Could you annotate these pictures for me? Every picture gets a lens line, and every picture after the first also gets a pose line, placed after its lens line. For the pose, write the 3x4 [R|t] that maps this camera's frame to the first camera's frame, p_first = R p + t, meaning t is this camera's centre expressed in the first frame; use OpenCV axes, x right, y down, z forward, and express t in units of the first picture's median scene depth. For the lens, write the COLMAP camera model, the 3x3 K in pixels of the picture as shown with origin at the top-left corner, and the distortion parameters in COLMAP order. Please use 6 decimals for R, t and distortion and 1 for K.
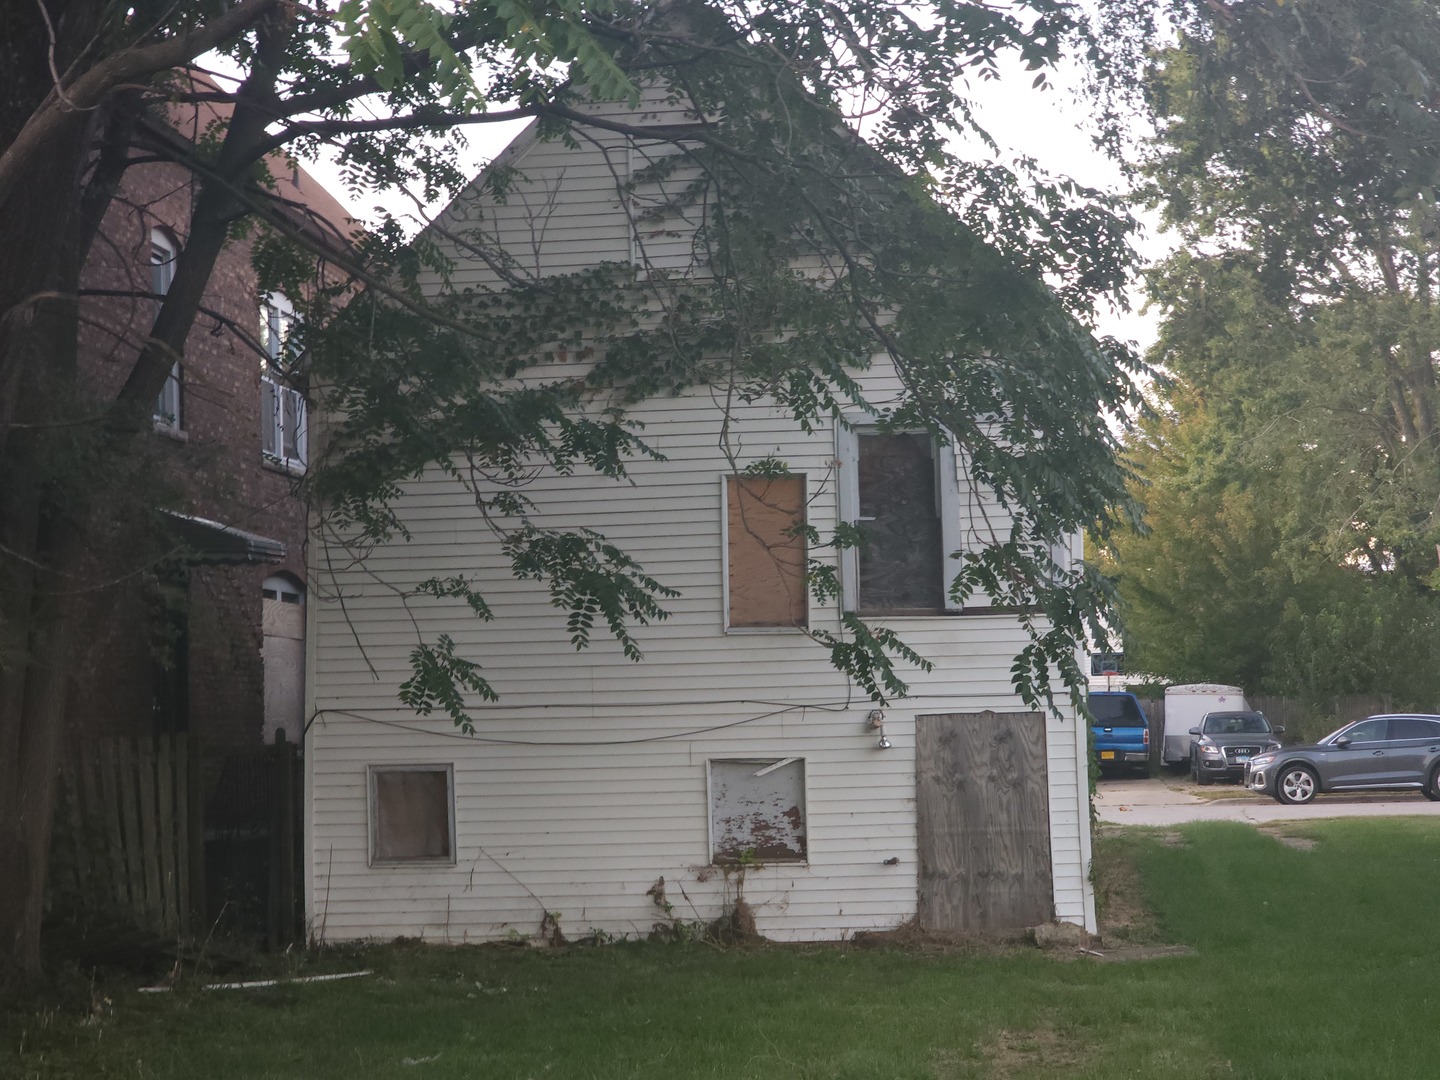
lens RADIAL K [[2815.7, 0, 719.3], [0, 2815.7, 539.6], [0, 0, 1]] dist [-0.081420, 0.000000]
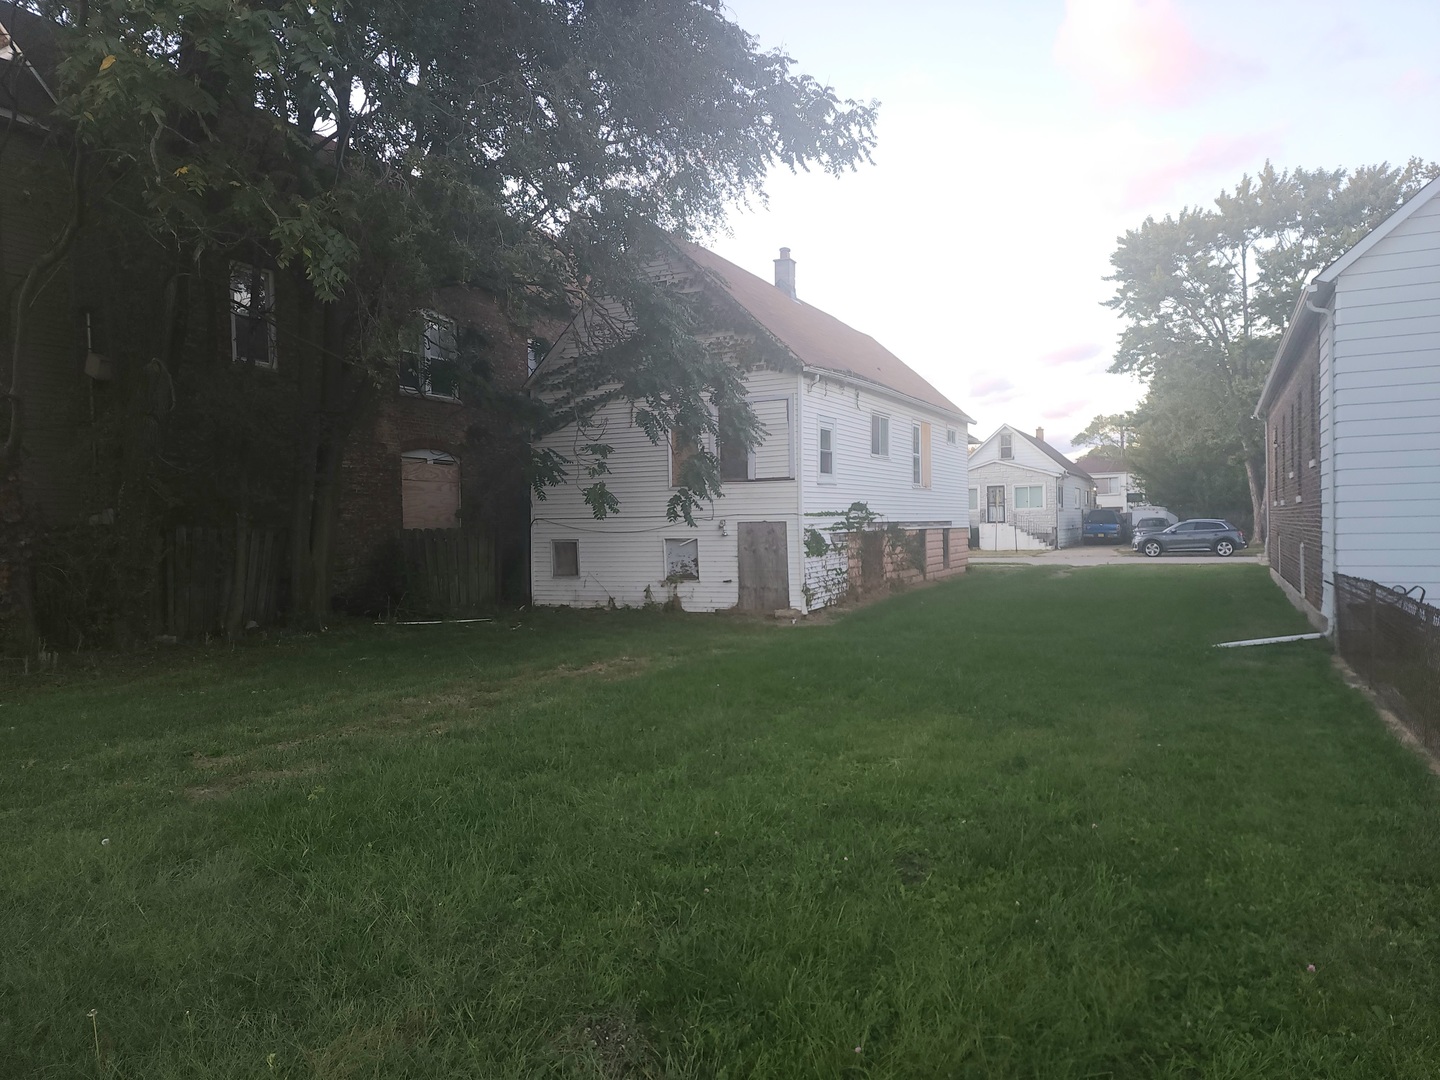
lens RADIAL K [[972.6, 0, 721.2], [0, 972.6, 541.2], [0, 0, 1]] dist [0.051846, -0.027062]
pose [[0.933712, 0.013193, -0.357783, 0.357147], [0.018644, 0.996173, 0.085389, 0.006450], [0.357540, -0.086399, 0.929893, 0.206442]]
